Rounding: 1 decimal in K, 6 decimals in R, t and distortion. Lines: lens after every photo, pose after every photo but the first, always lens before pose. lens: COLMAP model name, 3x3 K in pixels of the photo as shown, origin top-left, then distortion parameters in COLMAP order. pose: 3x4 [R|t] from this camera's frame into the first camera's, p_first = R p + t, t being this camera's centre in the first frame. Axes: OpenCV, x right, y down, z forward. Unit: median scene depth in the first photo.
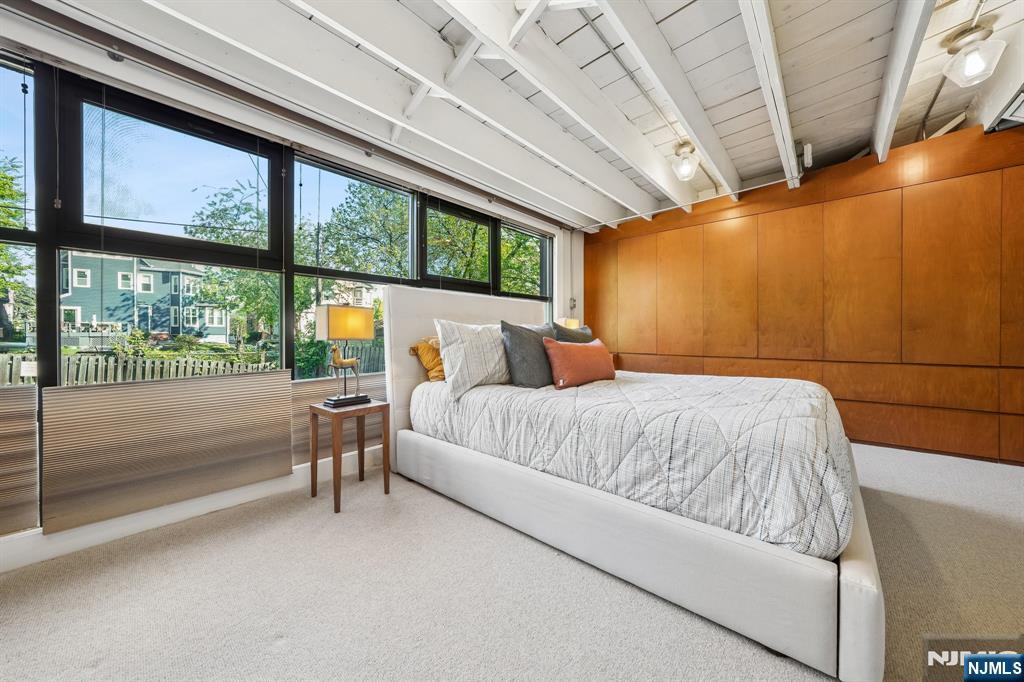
lens RADIAL K [[356.3, 0, 508.1], [0, 356.3, 335.7], [0, 0, 1]] dist [-0.018985, 0.001932]
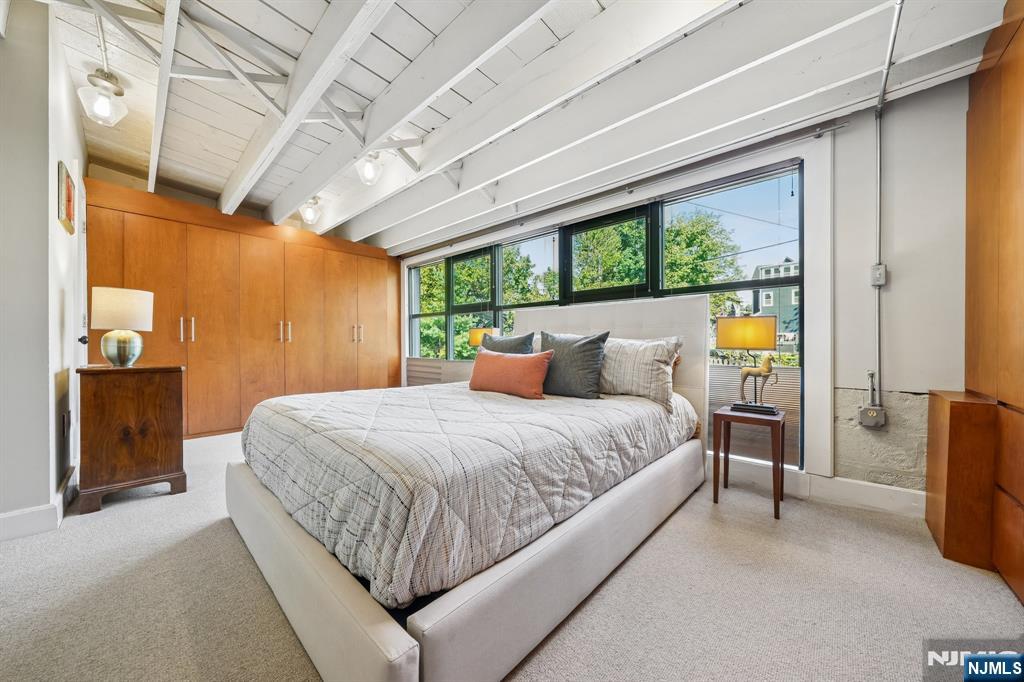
lens RADIAL K [[356.3, 0, 513.1], [0, 356.3, 343.5], [0, 0, 1]] dist [-0.018985, 0.001932]
pose [[-0.022475, 0.002187, -0.999745, 0.906536], [-0.004480, 0.999987, 0.002288, -0.006156], [0.999737, 0.004531, -0.022465, 0.798978]]
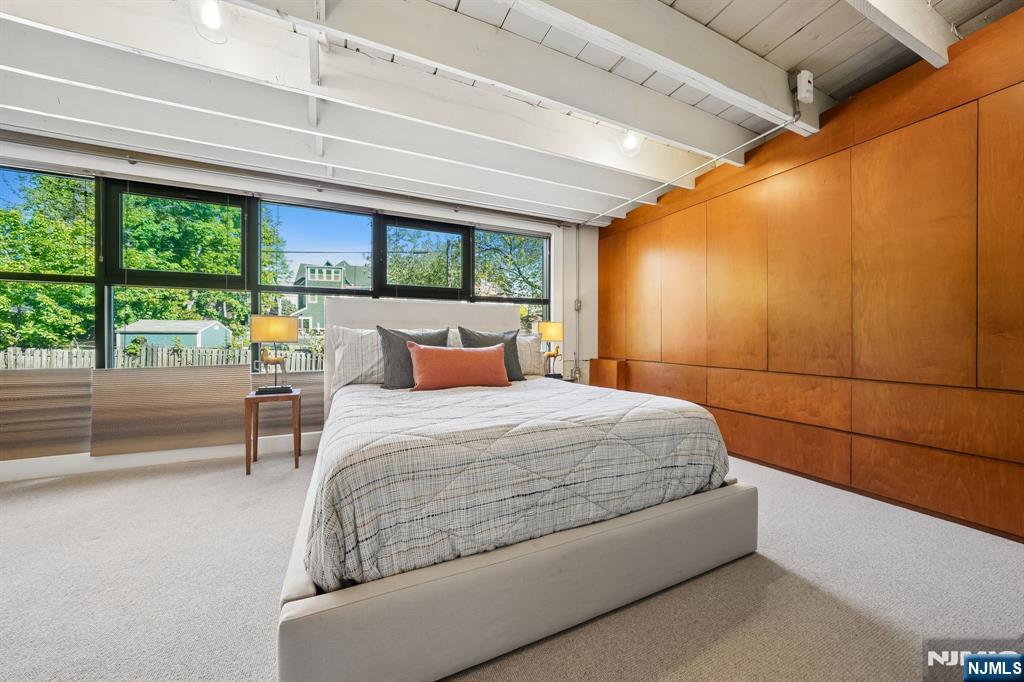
lens RADIAL K [[356.3, 0, 512.9], [0, 356.3, 338.6], [0, 0, 1]] dist [-0.018985, 0.001932]
pose [[0.920006, 0.003765, -0.391885, 0.560004], [-0.004339, 0.999990, -0.000580, -0.002999], [0.391879, 0.002234, 0.920014, 0.114983]]
